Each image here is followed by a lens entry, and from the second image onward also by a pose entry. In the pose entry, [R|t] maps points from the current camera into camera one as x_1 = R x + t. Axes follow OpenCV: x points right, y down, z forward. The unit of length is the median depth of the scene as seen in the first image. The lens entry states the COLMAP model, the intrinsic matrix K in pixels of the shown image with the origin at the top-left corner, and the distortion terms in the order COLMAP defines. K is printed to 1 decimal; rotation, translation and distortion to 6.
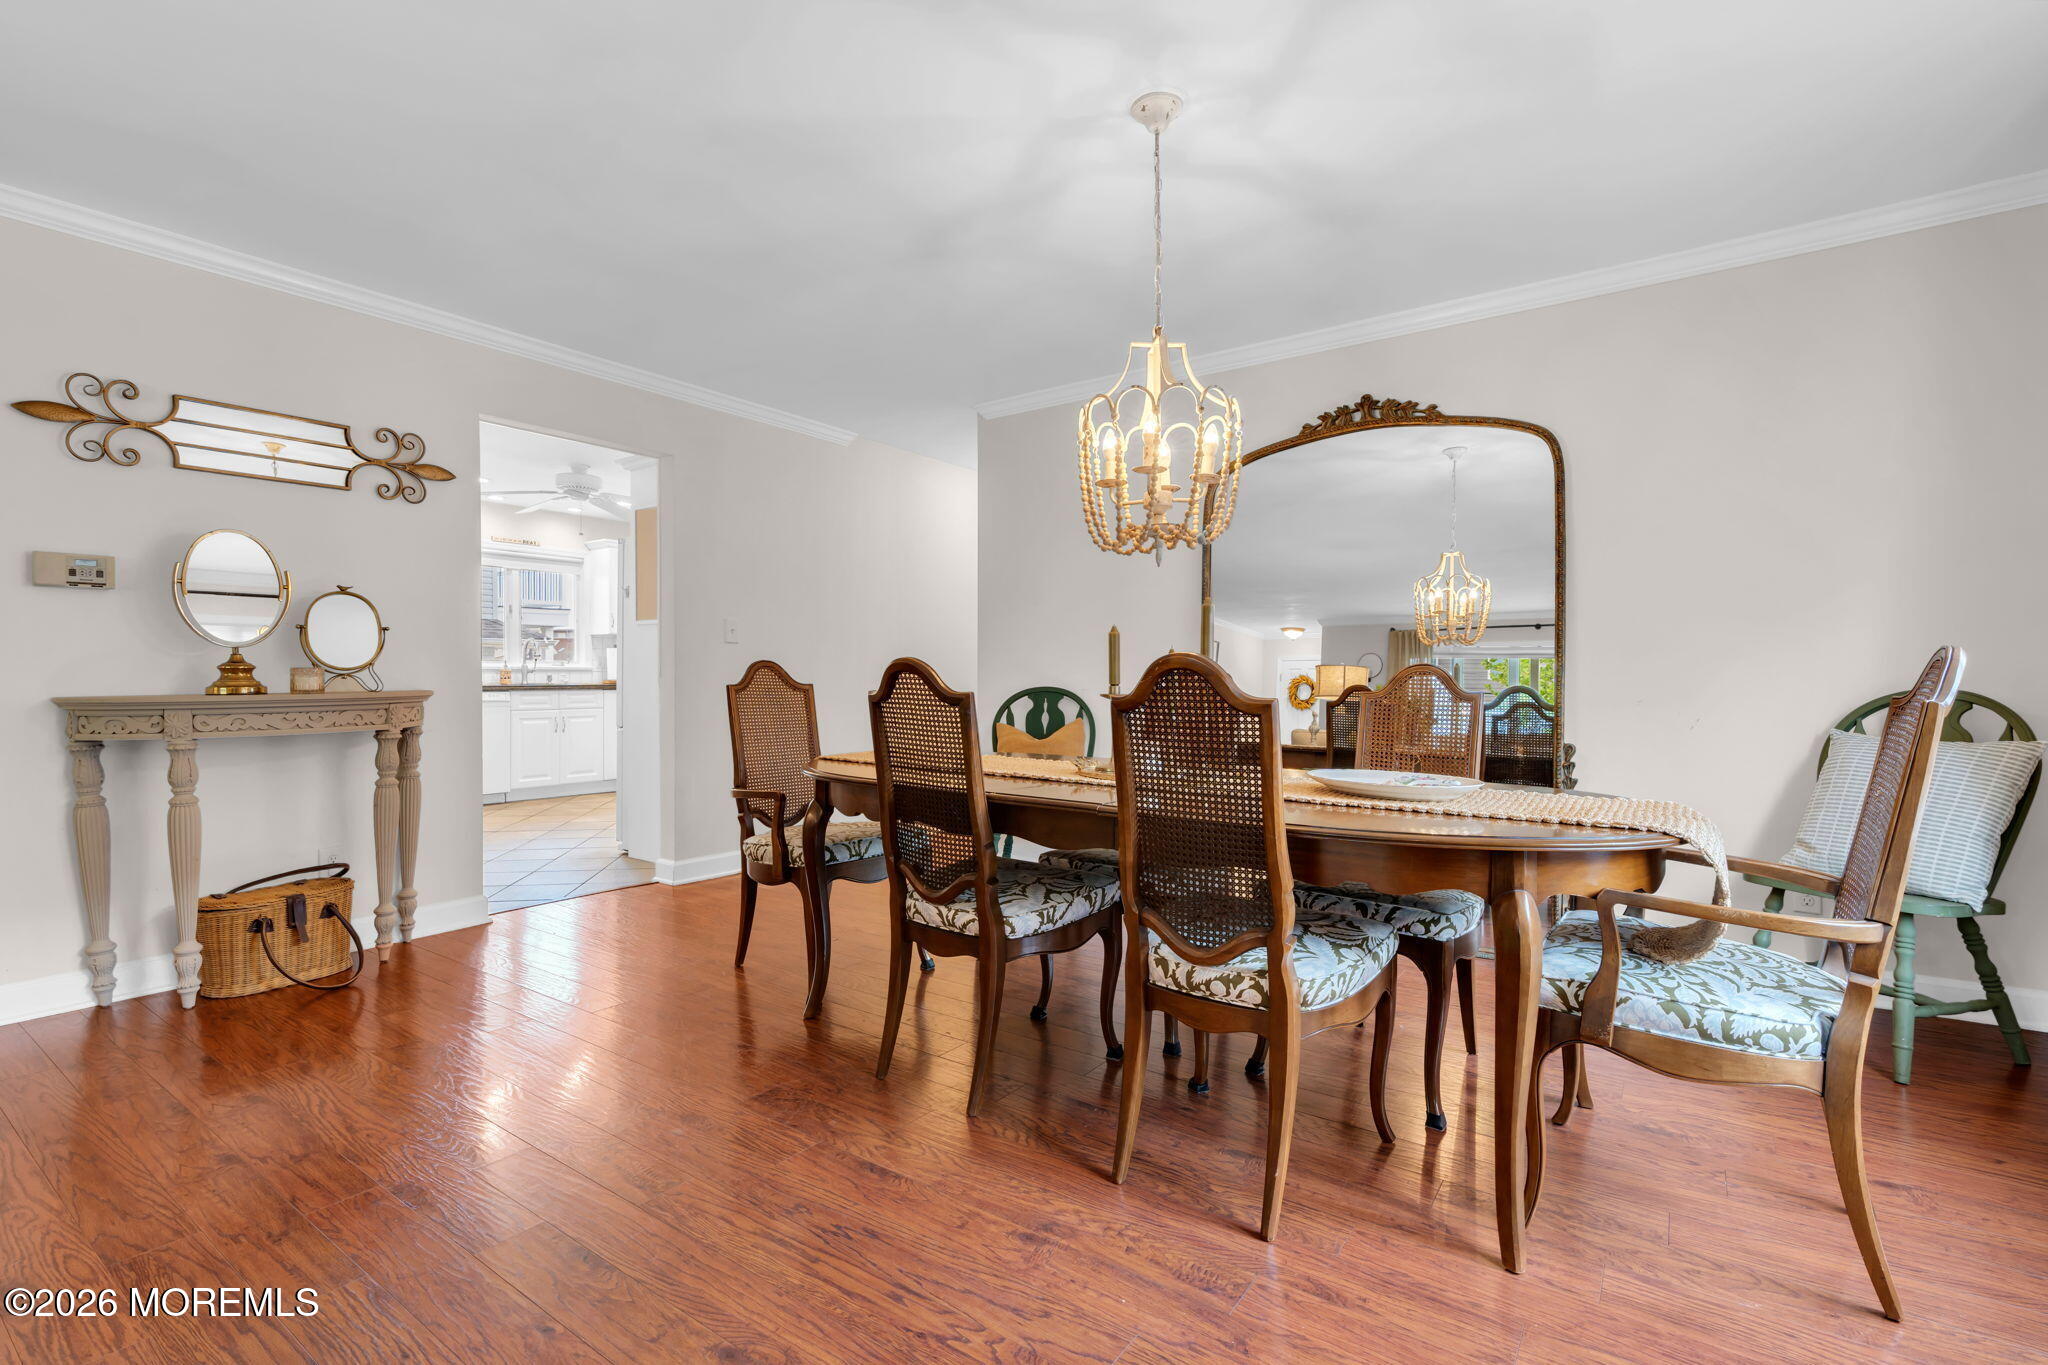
lens RADIAL K [[905.1, 0, 1022.2], [0, 905.1, 673.9], [0, 0, 1]] dist [-0.008172, 0.000692]
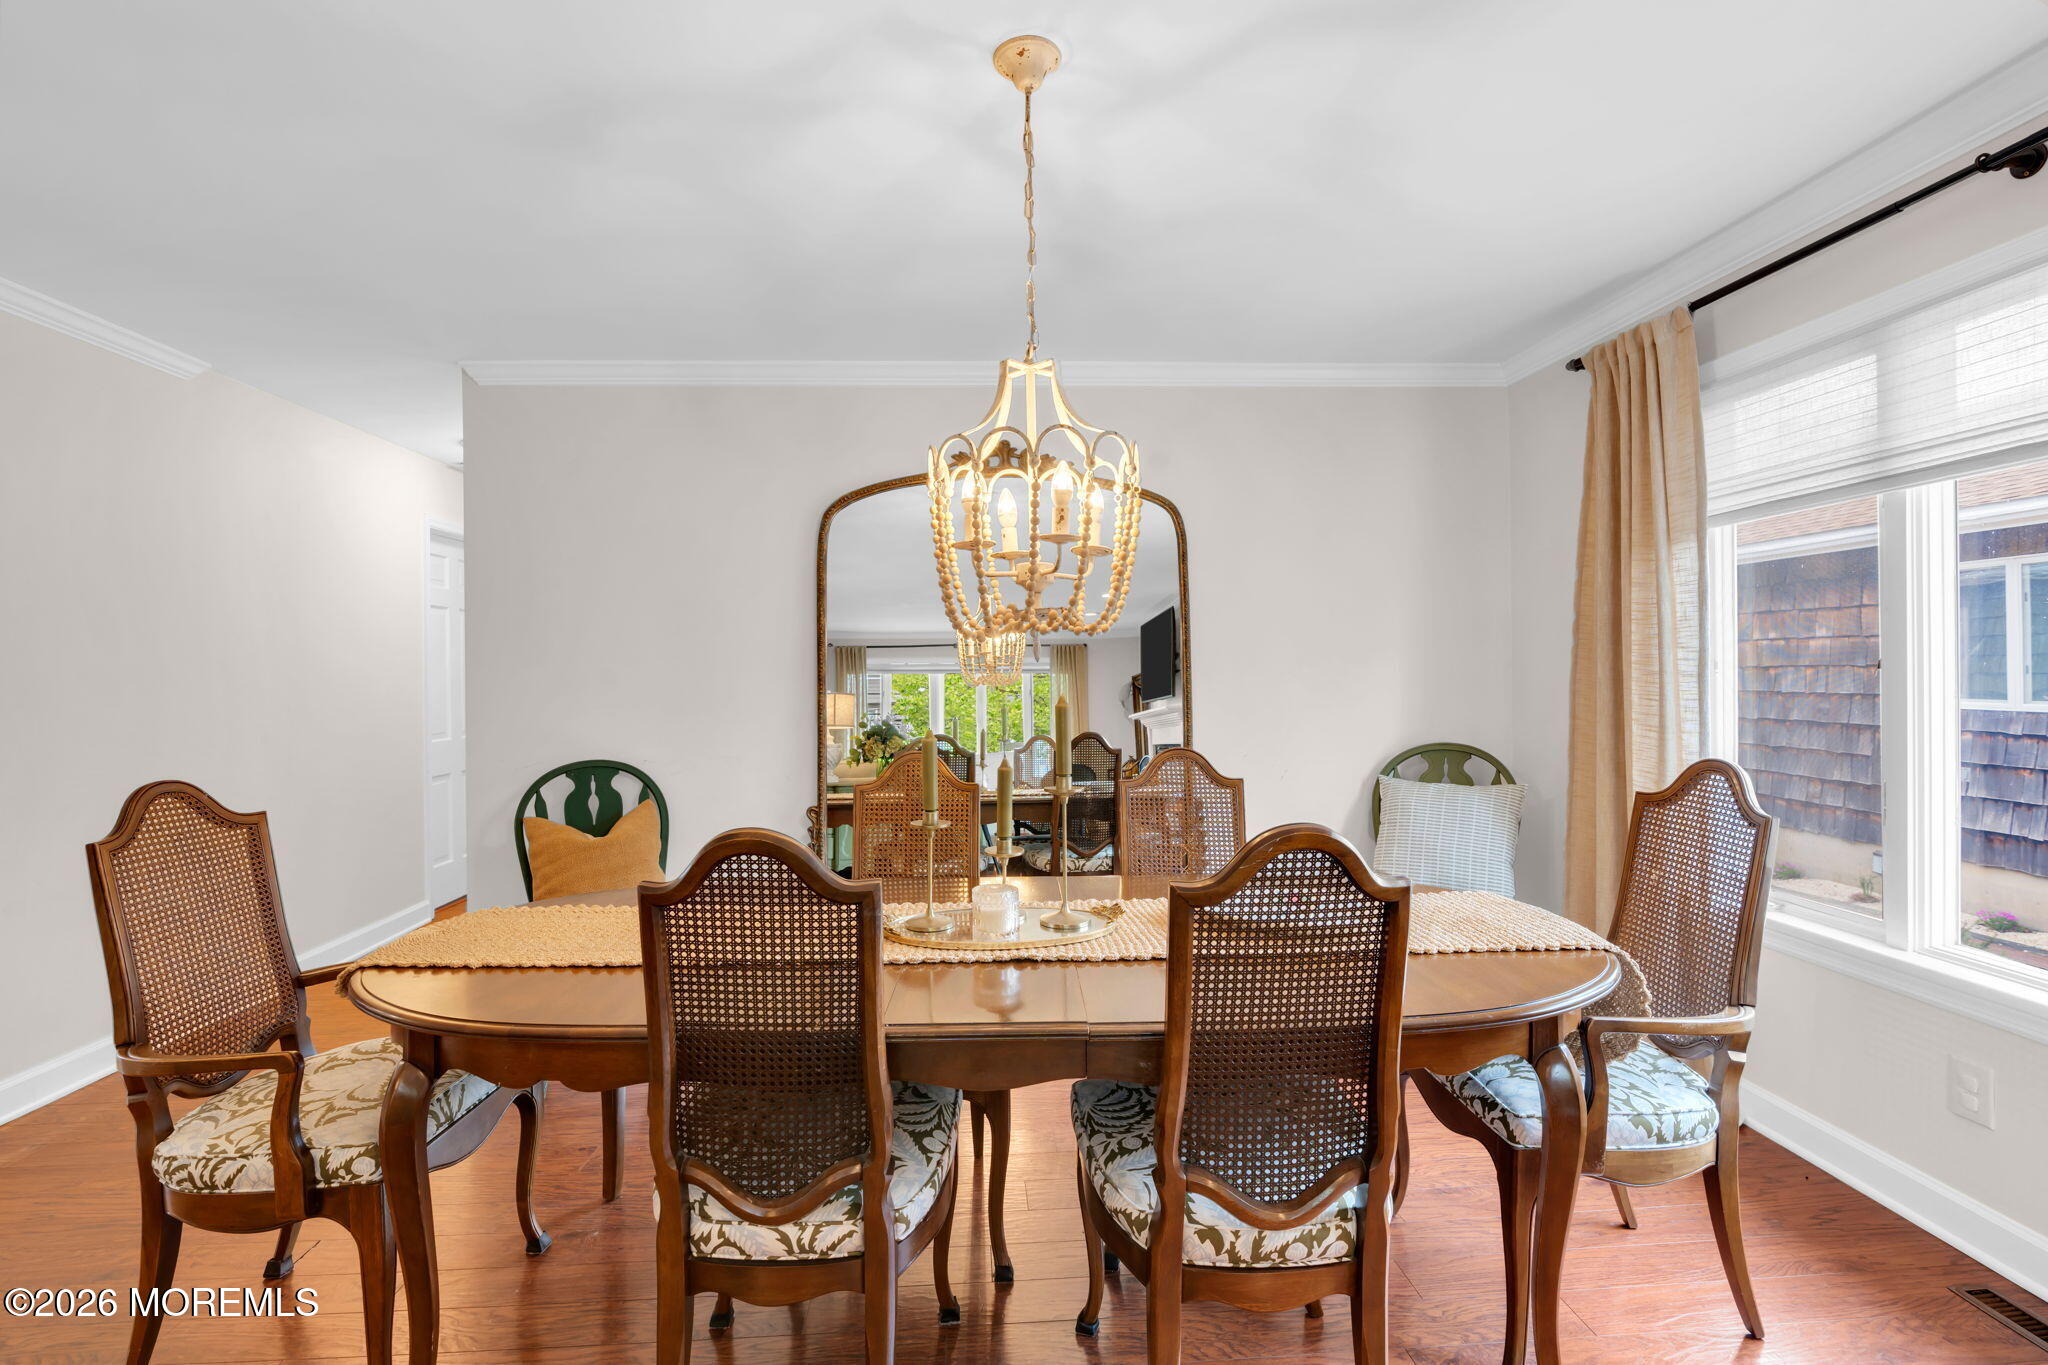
lens RADIAL K [[905.1, 0, 1027.6], [0, 905.1, 671.9], [0, 0, 1]] dist [-0.008172, 0.000692]
pose [[0.783746, -0.009312, 0.621012, -0.307887], [0.014051, 0.999898, -0.002740, -0.102485], [-0.620923, 0.010874, 0.783796, 0.385738]]
